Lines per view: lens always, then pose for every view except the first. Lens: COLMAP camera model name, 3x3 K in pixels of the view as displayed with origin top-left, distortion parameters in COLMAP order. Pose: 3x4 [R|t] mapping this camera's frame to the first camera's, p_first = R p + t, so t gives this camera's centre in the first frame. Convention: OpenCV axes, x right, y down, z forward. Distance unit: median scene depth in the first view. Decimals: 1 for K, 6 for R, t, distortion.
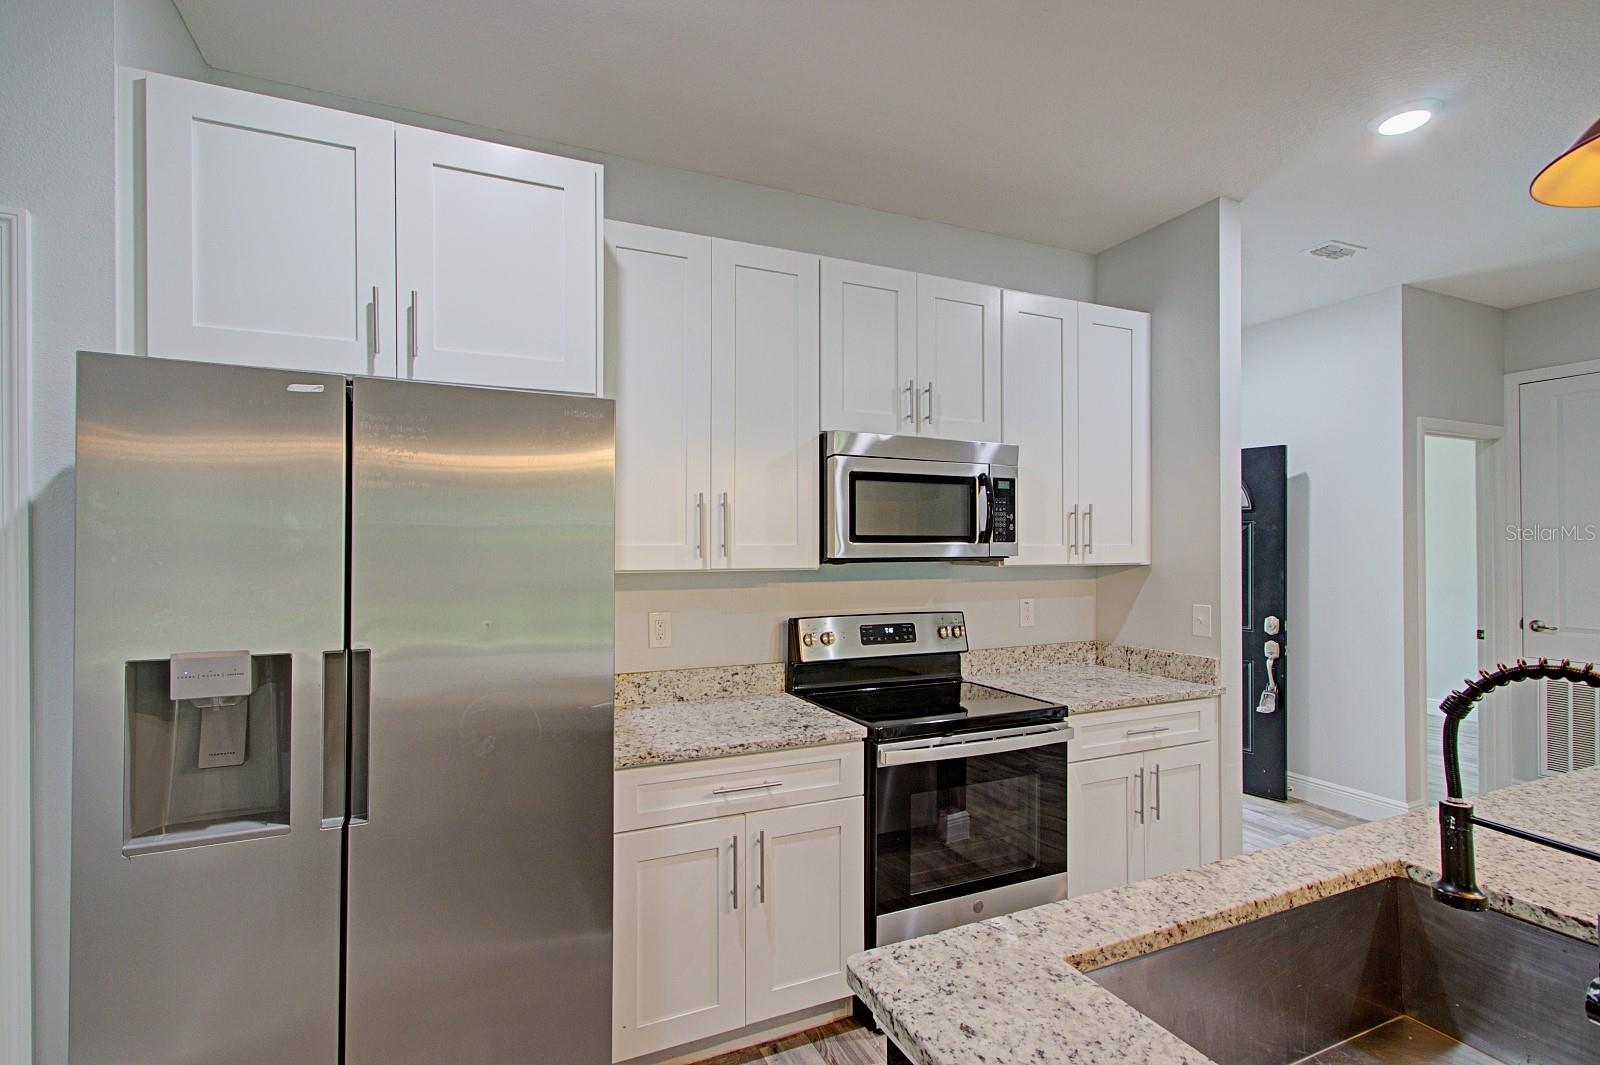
lens RADIAL K [[752.8, 0, 800.9], [0, 752.8, 544.5], [0, 0, 1]] dist [0.001356, 0.005784]
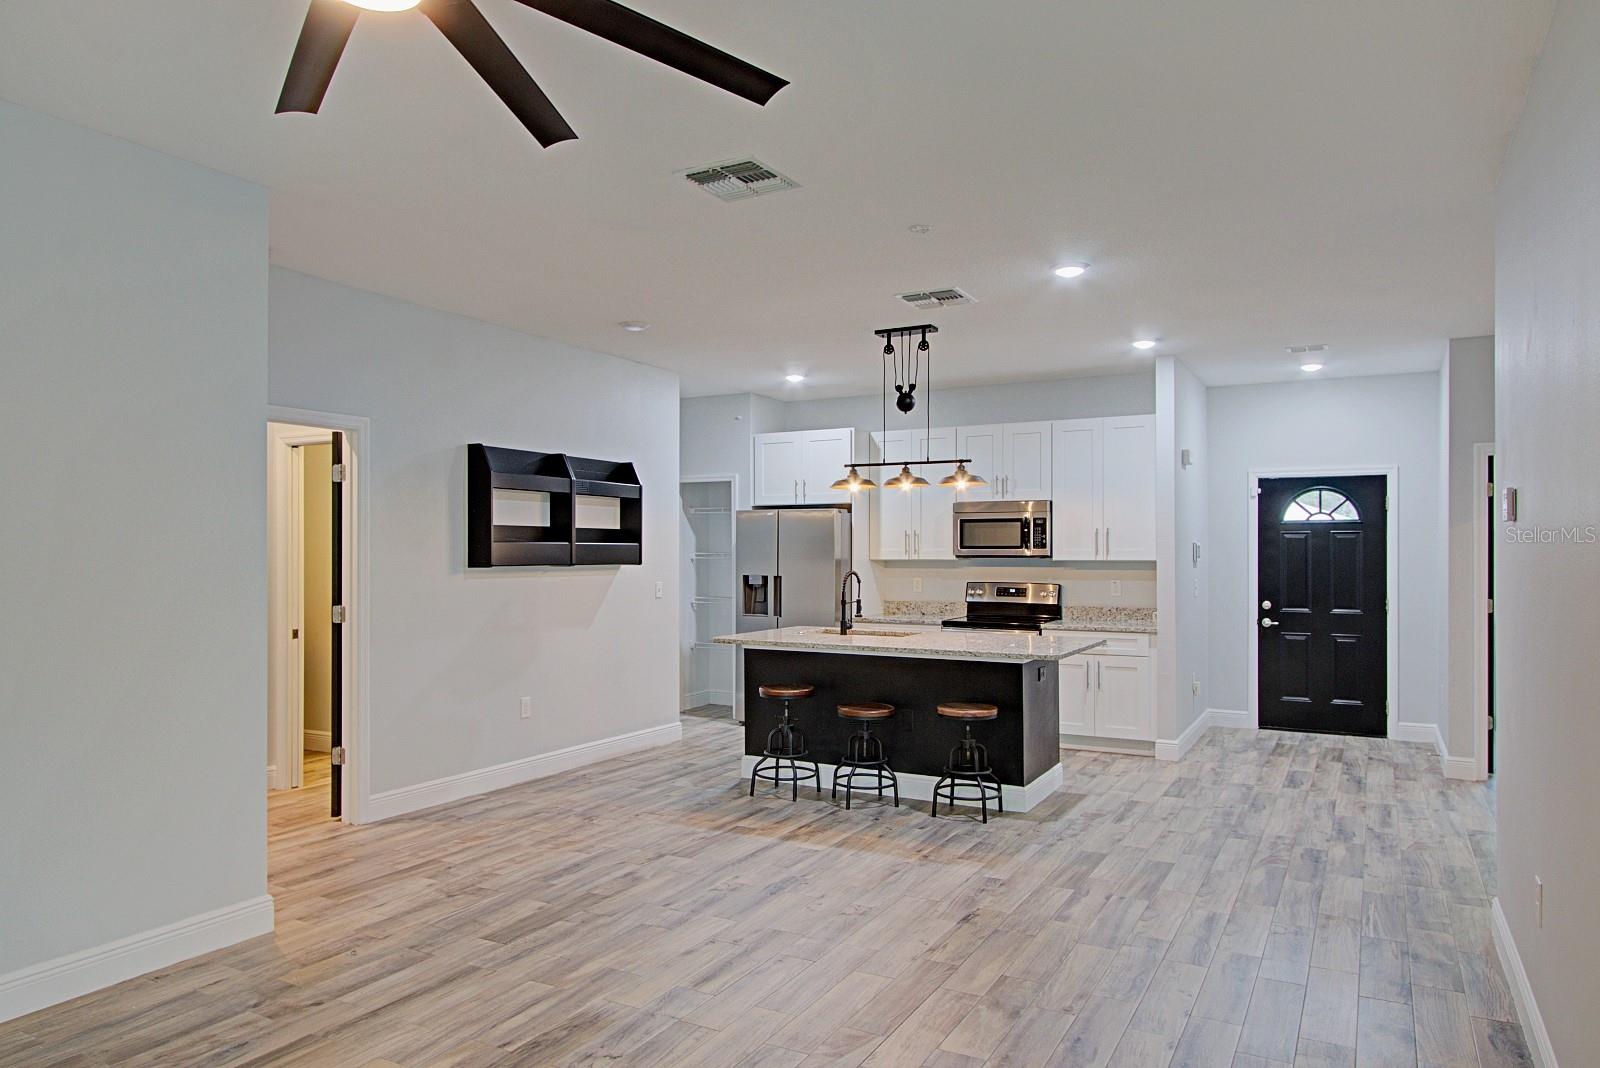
lens RADIAL K [[1045.8, 0, 801.8], [0, 1045.8, 541.4], [0, 0, 1]] dist [0.008392, -0.002192]
pose [[0.602662, -0.004893, -0.797982, 2.254253], [0.004617, 0.999986, -0.002644, -0.019026], [0.797983, -0.002091, 0.602676, -1.309461]]
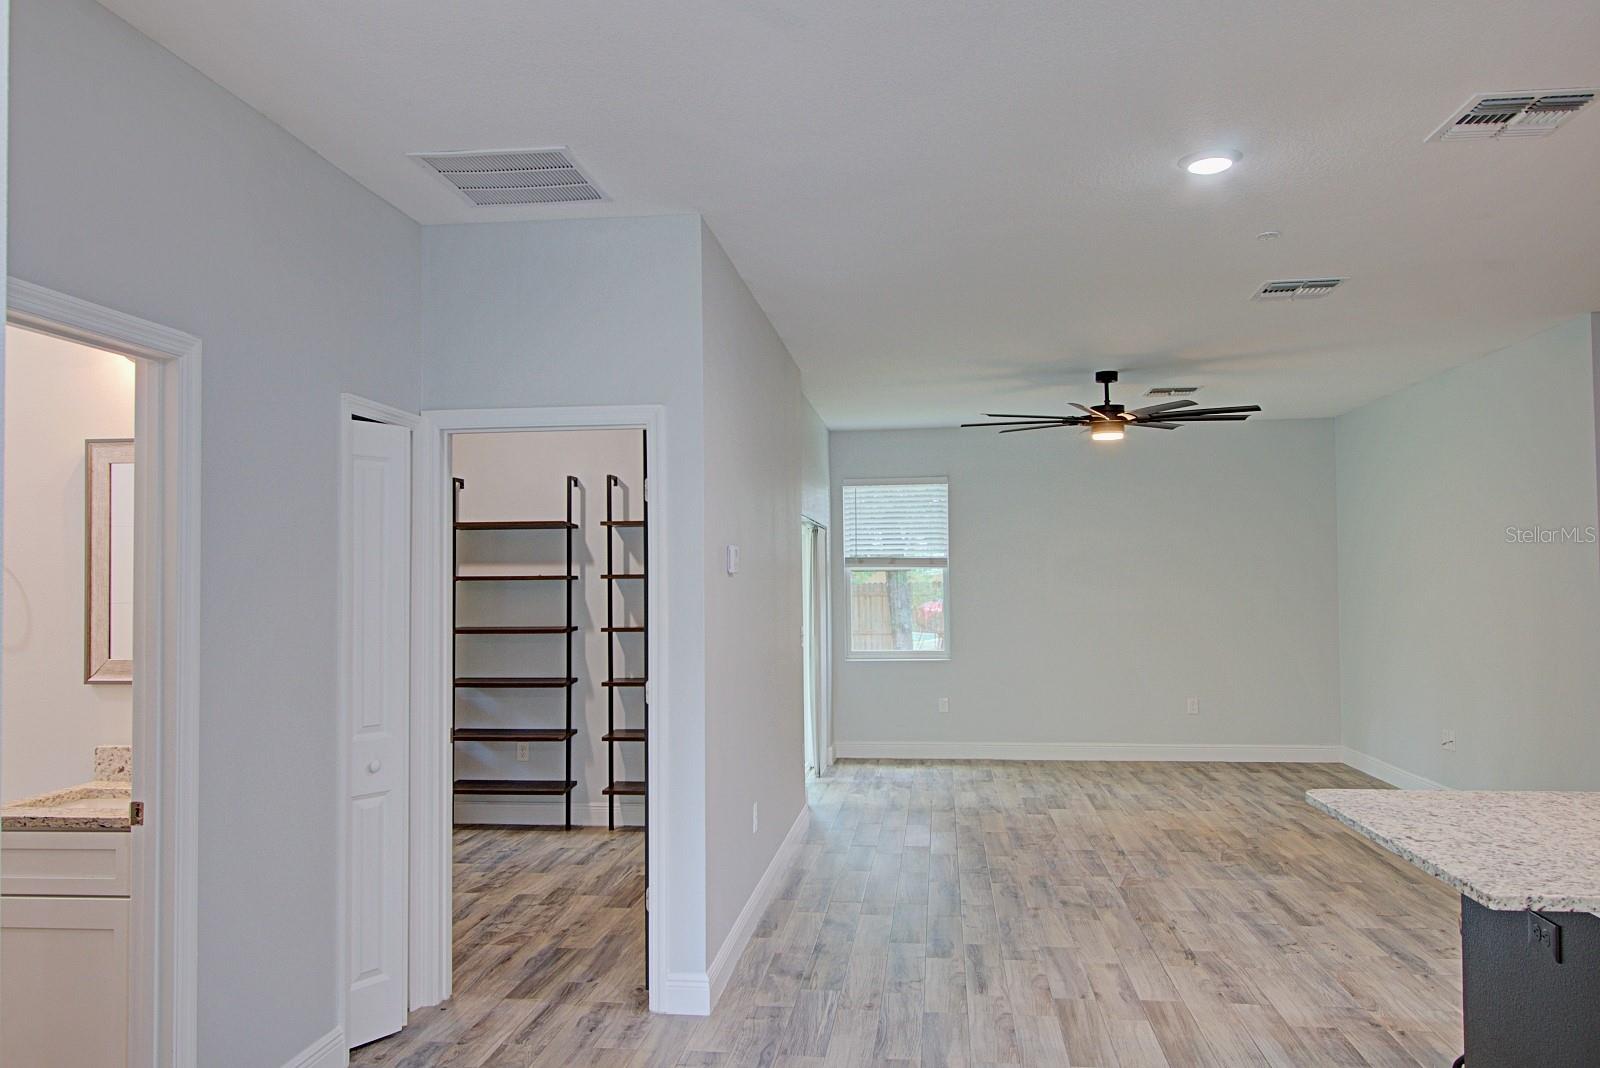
lens RADIAL K [[1185.5, 0, 804.1], [0, 1185.5, 544.9], [0, 0, 1]] dist [0.035519, -0.036870]
pose [[-0.859141, 0.026683, 0.511043, 0.729348], [0.006469, 0.999126, -0.041293, -0.010811], [-0.511698, -0.032171, -0.858563, 1.675927]]
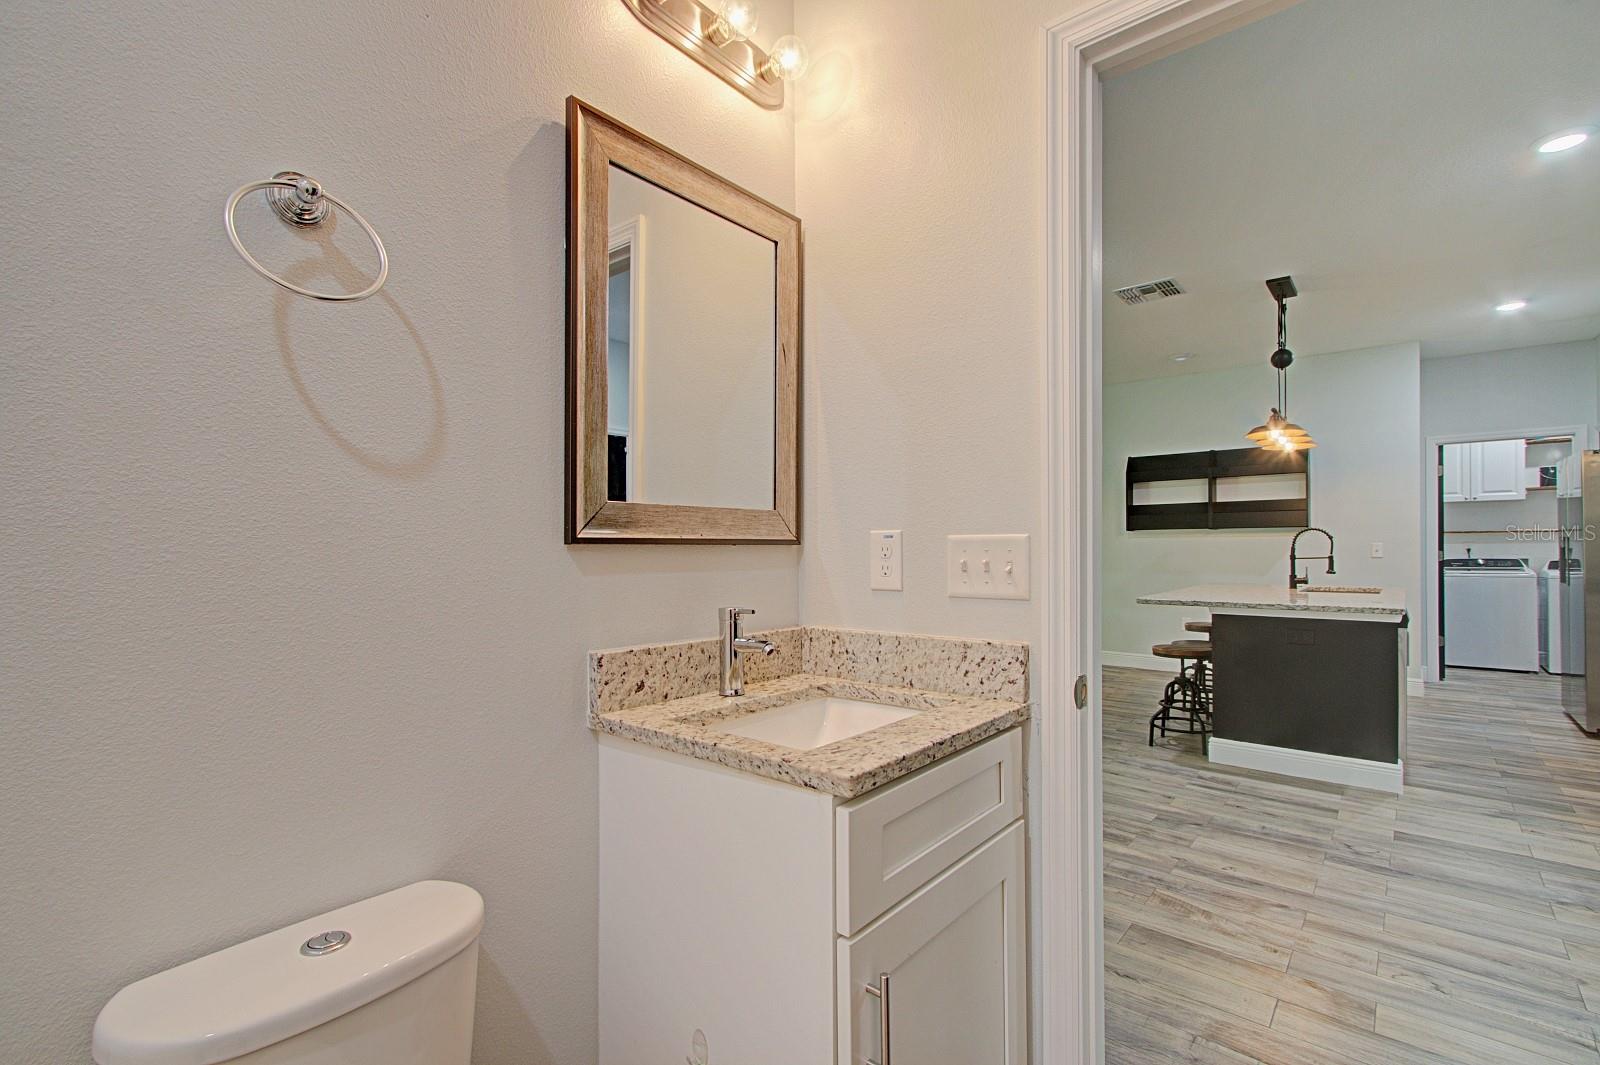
lens RADIAL K [[721.4, 0, 802.1], [0, 721.4, 546.3], [0, 0, 1]] dist [0.001684, 0.000462]
pose [[-0.903504, 0.006472, -0.428531, 2.212674], [0.011301, 0.999898, -0.008724, 0.094144], [0.428431, -0.012725, -0.903485, 1.388201]]
